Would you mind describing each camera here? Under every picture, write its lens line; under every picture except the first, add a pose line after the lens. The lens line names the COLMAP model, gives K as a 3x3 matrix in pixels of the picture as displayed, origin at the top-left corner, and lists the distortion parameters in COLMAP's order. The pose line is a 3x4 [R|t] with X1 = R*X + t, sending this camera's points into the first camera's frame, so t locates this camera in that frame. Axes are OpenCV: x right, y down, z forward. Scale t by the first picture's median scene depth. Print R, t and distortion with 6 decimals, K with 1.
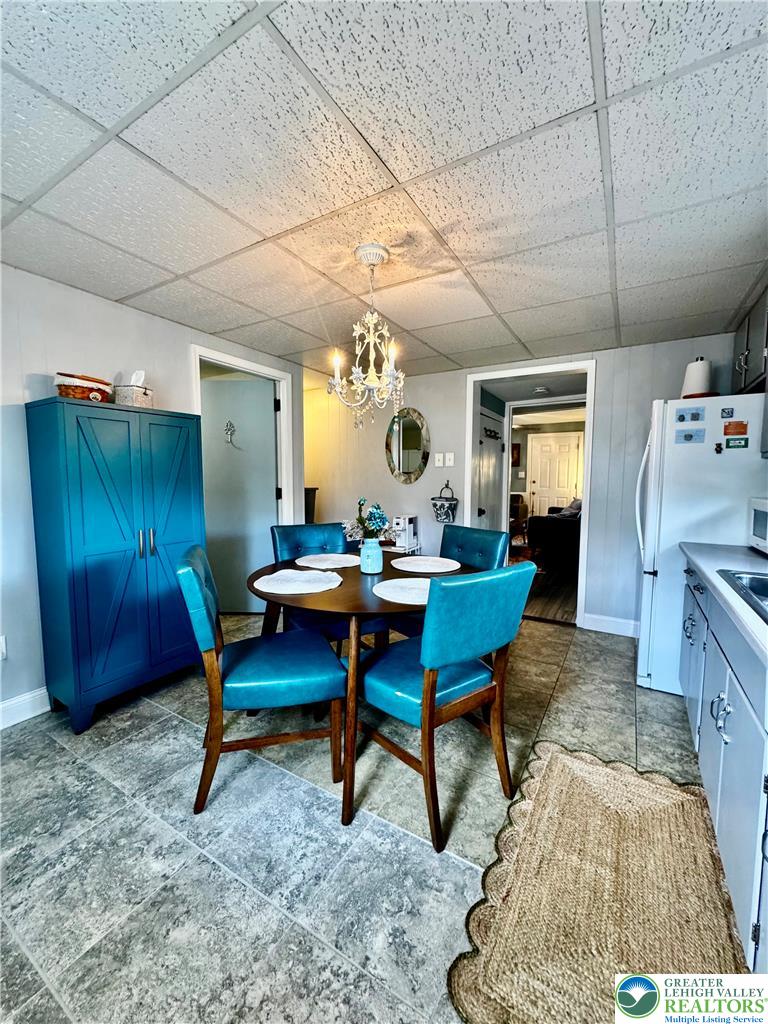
lens RADIAL K [[408.7, 0, 383.5], [0, 408.7, 513.5], [0, 0, 1]] dist [-0.006336, 0.001334]
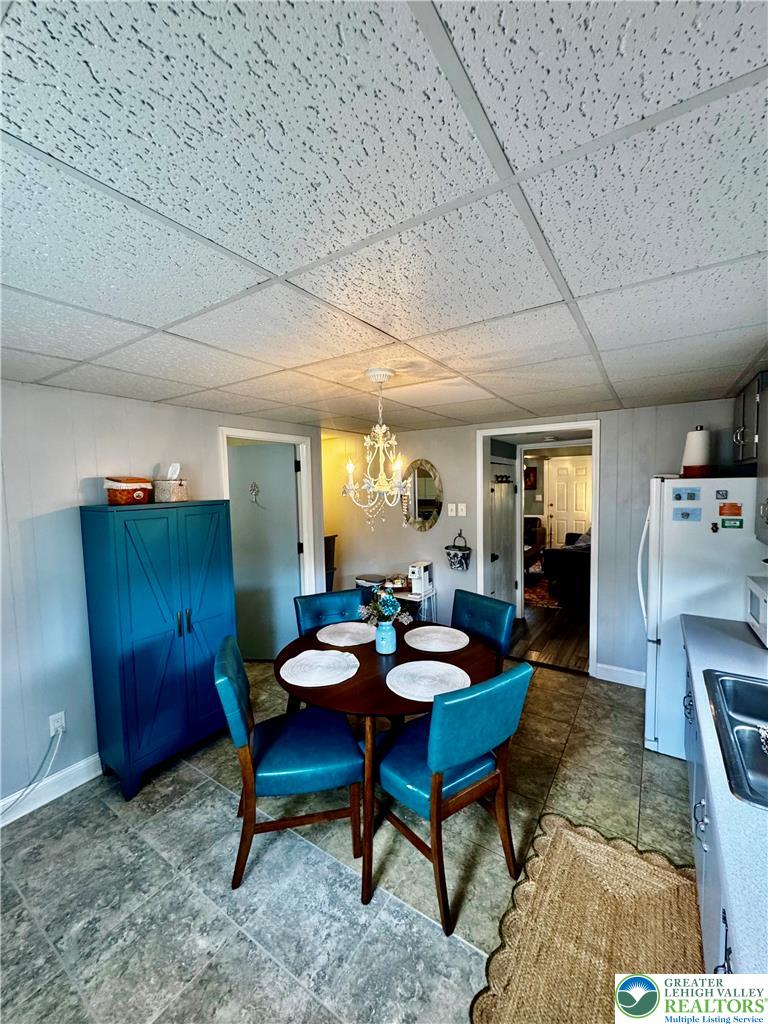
lens RADIAL K [[408.7, 0, 383.4], [0, 408.7, 512.5], [0, 0, 1]] dist [-0.006336, 0.001334]
pose [[0.998503, -0.021562, -0.050275, 0.029611], [0.020694, 0.999629, -0.017722, -0.231965], [0.050638, 0.016655, 0.998578, -0.105911]]
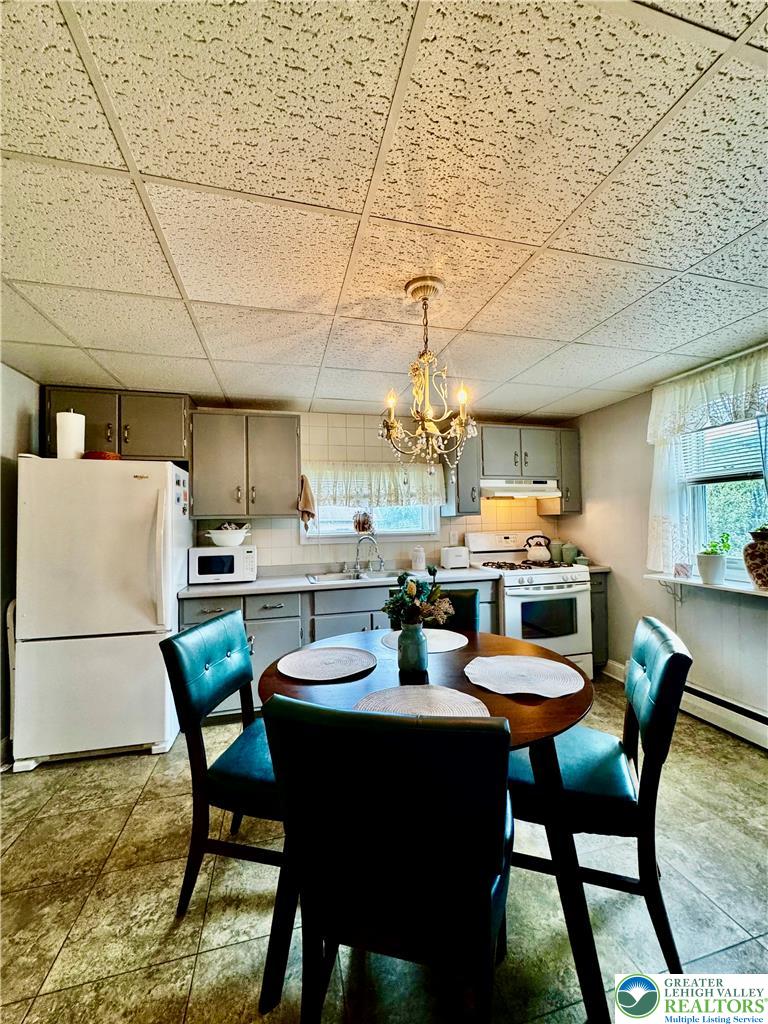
lens RADIAL K [[408.7, 0, 382.4], [0, 408.7, 511.1], [0, 0, 1]] dist [-0.006336, 0.001334]
pose [[-0.715641, 0.025231, 0.698013, -0.563060], [0.073513, 0.996518, 0.039349, -0.192374], [-0.694589, 0.079473, -0.715003, 1.717662]]
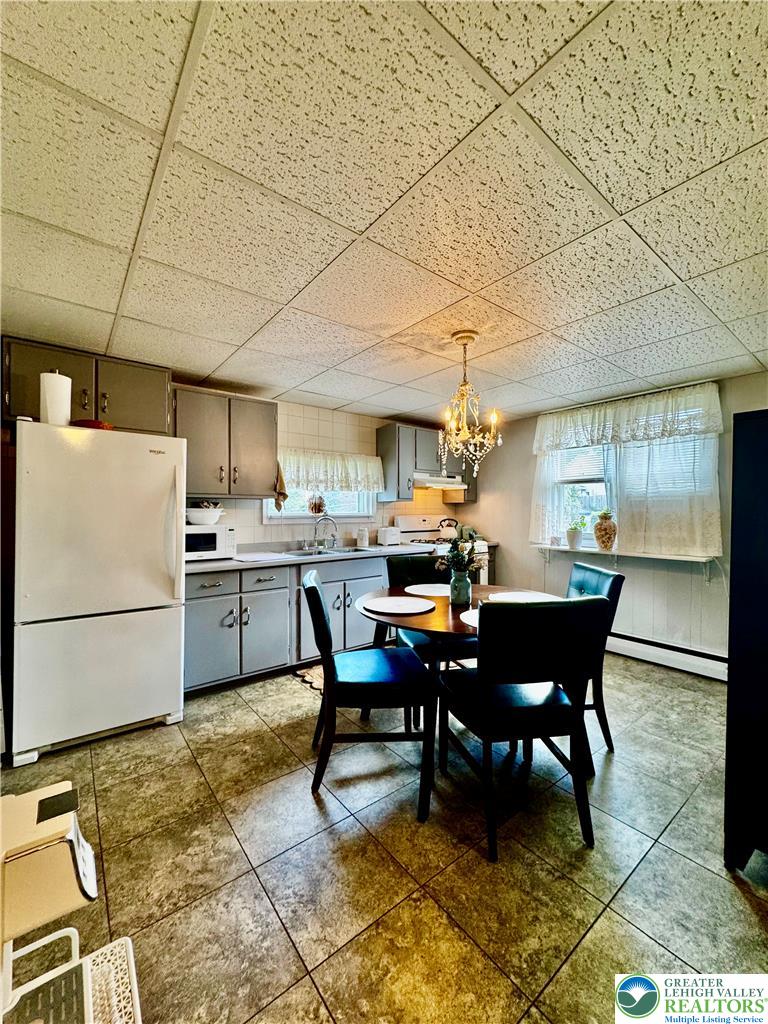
lens RADIAL K [[408.7, 0, 384.4], [0, 408.7, 510.3], [0, 0, 1]] dist [-0.006336, 0.001334]
pose [[-0.934323, -0.009109, 0.356311, -0.245051], [0.022522, 0.996167, 0.084525, -0.214472], [-0.355716, 0.086998, -0.930536, 2.270445]]
